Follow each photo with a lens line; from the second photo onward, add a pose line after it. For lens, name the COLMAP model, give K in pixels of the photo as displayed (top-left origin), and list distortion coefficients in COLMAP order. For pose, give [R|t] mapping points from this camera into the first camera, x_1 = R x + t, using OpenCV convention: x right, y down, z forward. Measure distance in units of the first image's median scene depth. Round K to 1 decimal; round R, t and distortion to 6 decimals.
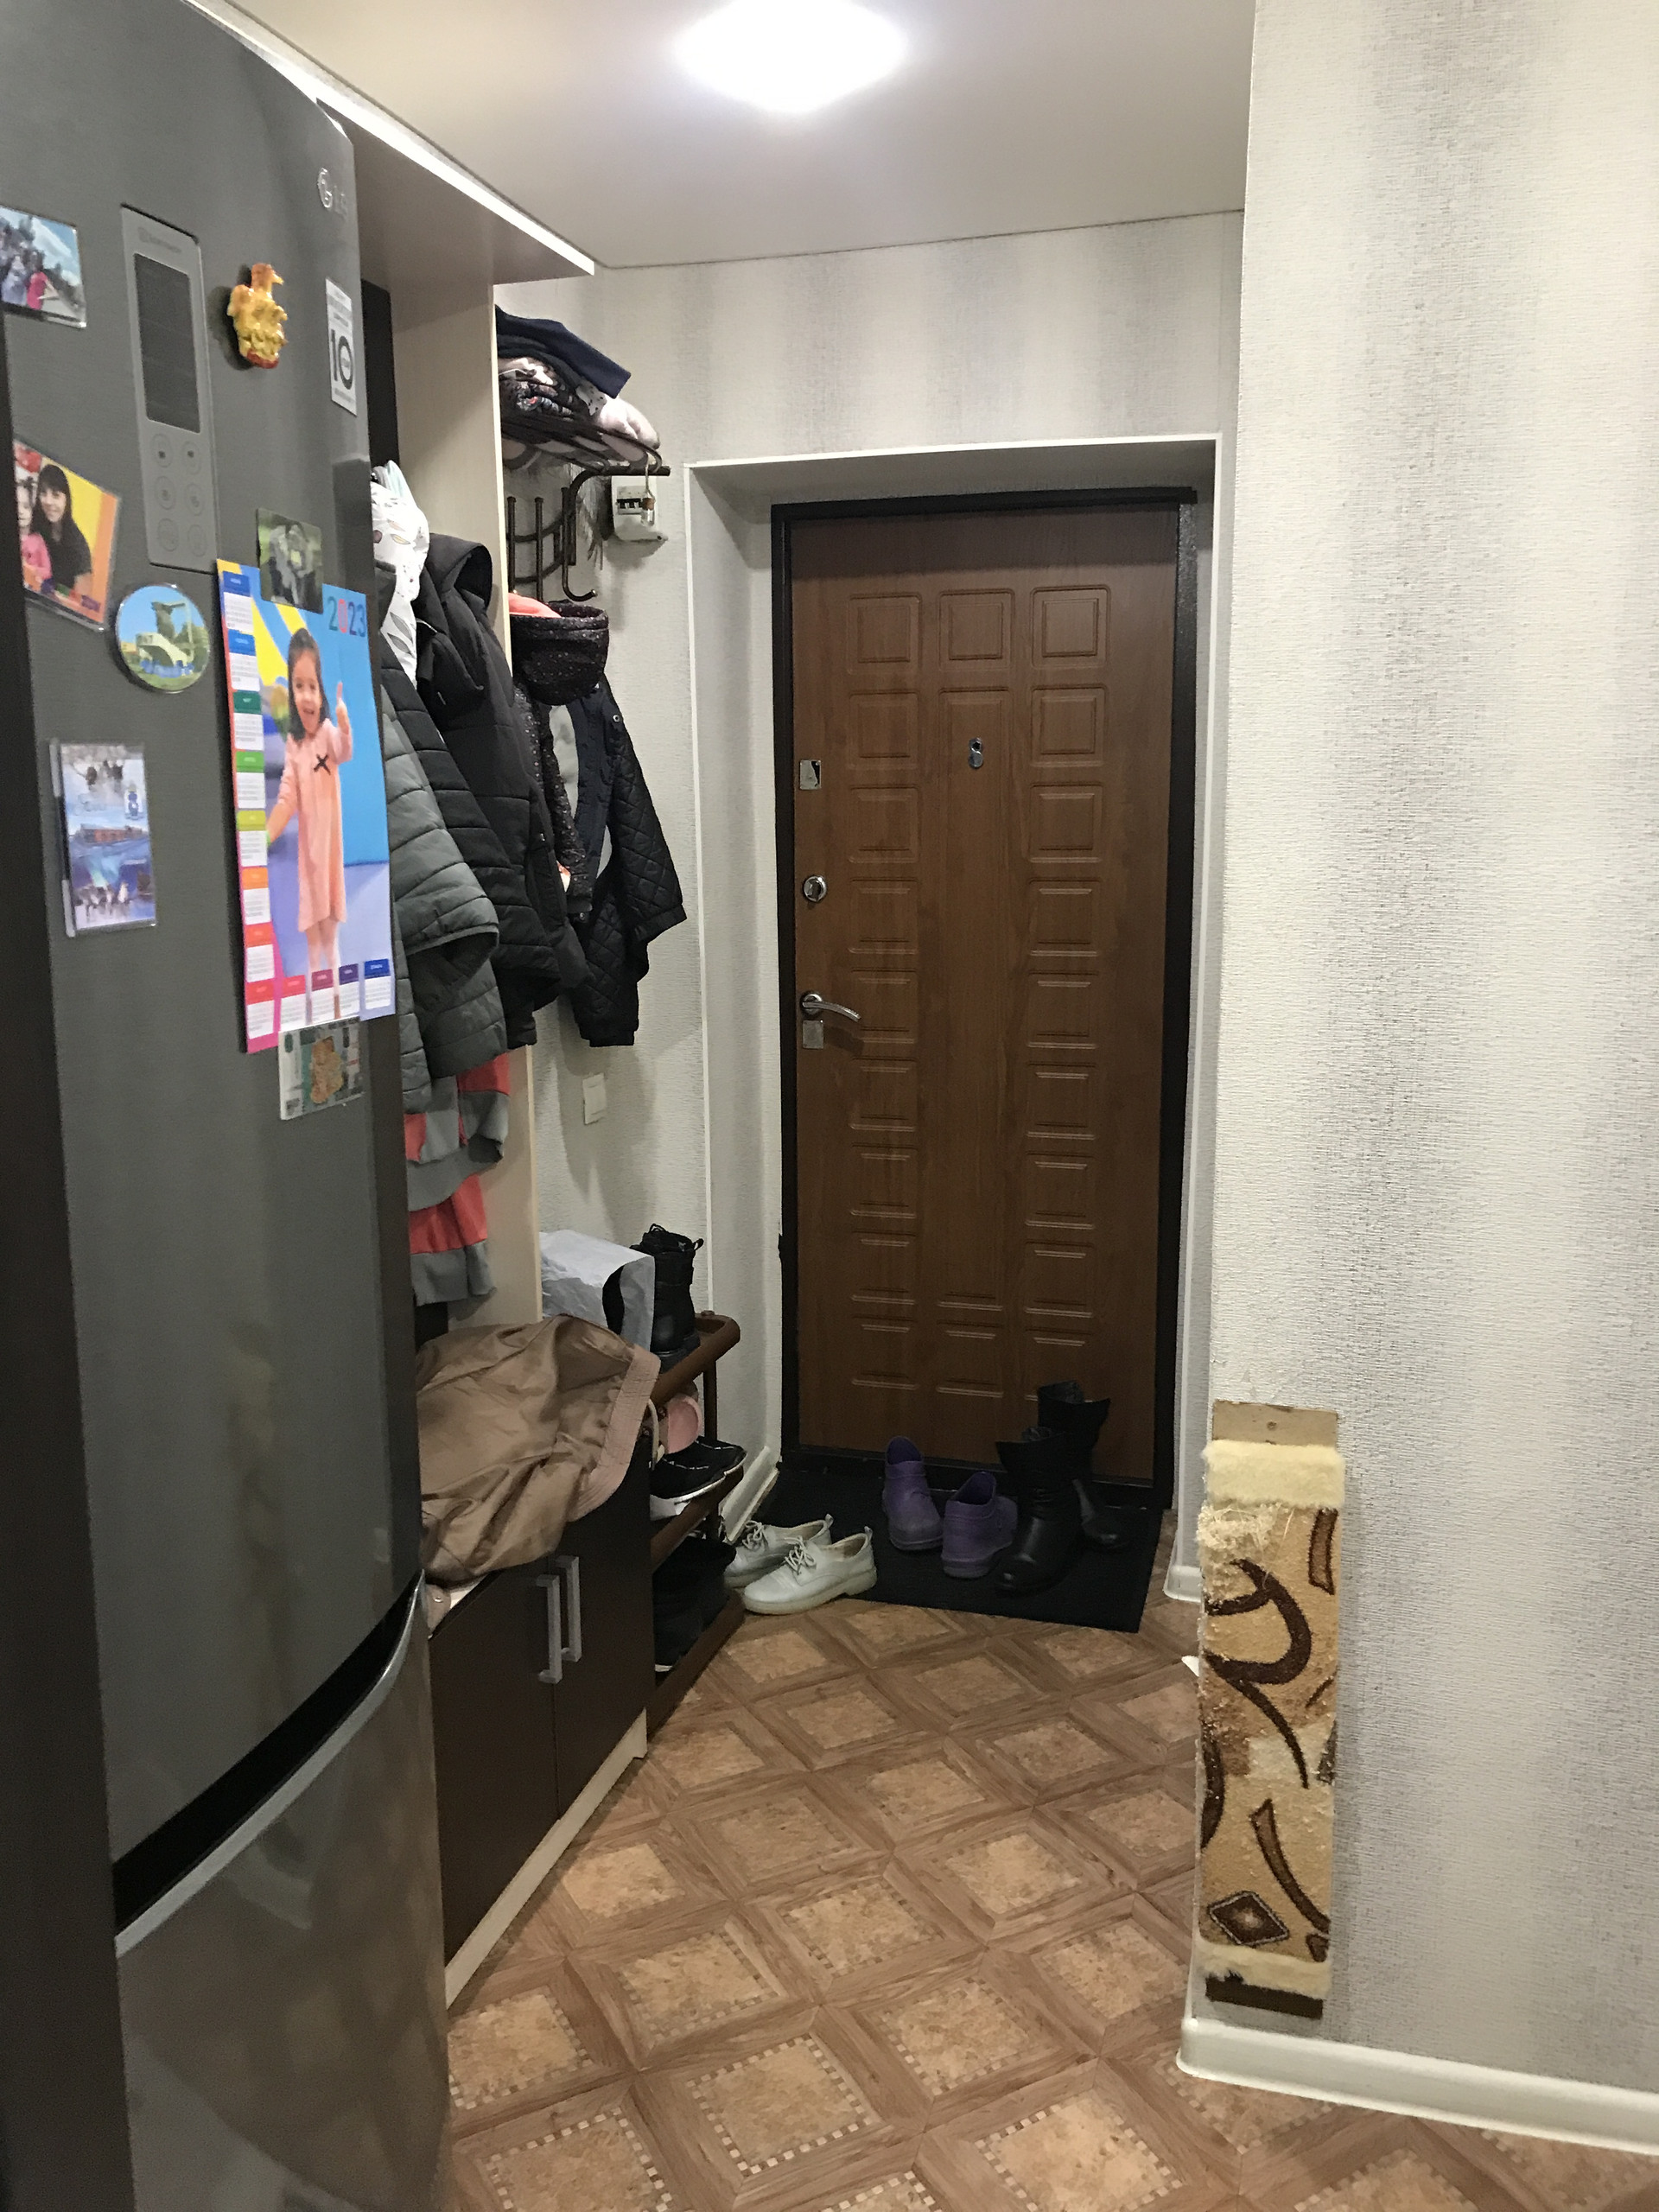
lens RADIAL K [[1854.3, 0, 832.2], [0, 1854.3, 1107.8], [0, 0, 1]] dist [0.023163, -0.040397]
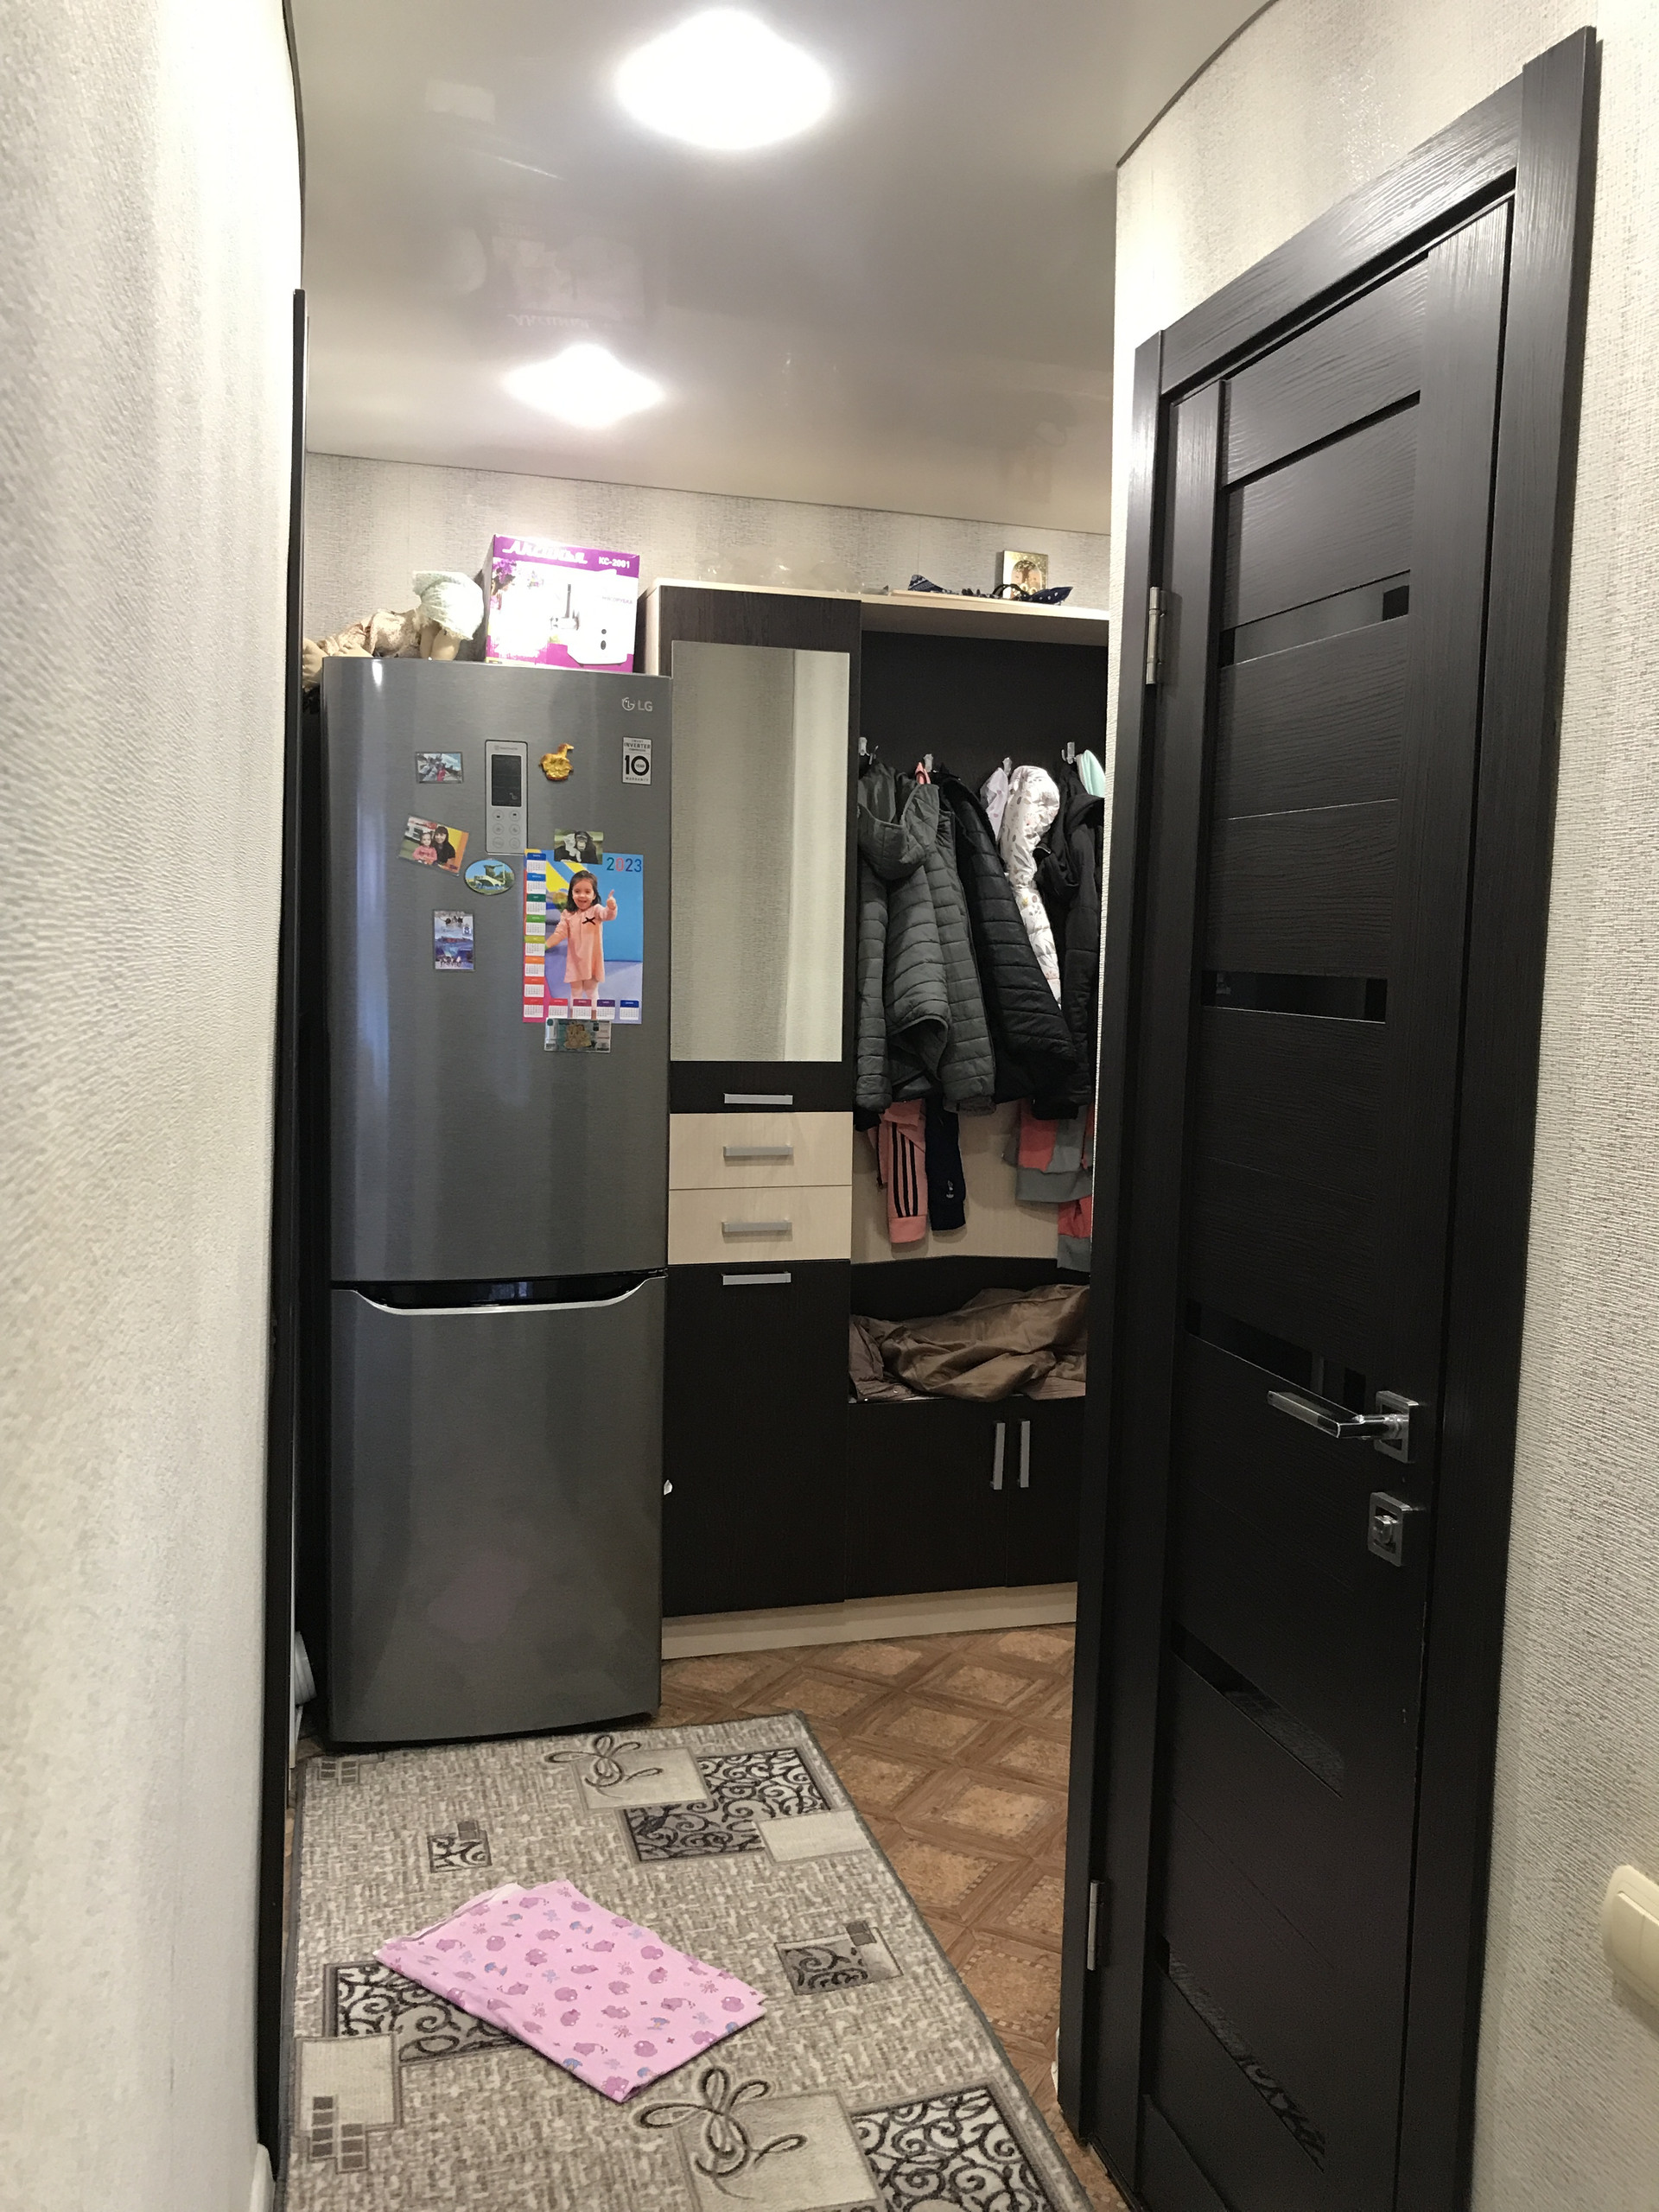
lens RADIAL K [[1854.3, 0, 825.2], [0, 1854.3, 1115.1], [0, 0, 1]] dist [0.023163, -0.040397]
pose [[0.506606, 0.086085, -0.857869, 2.241895], [-0.176756, 0.984239, -0.005616, 0.041816], [0.843865, 0.154478, 0.513838, -0.020563]]
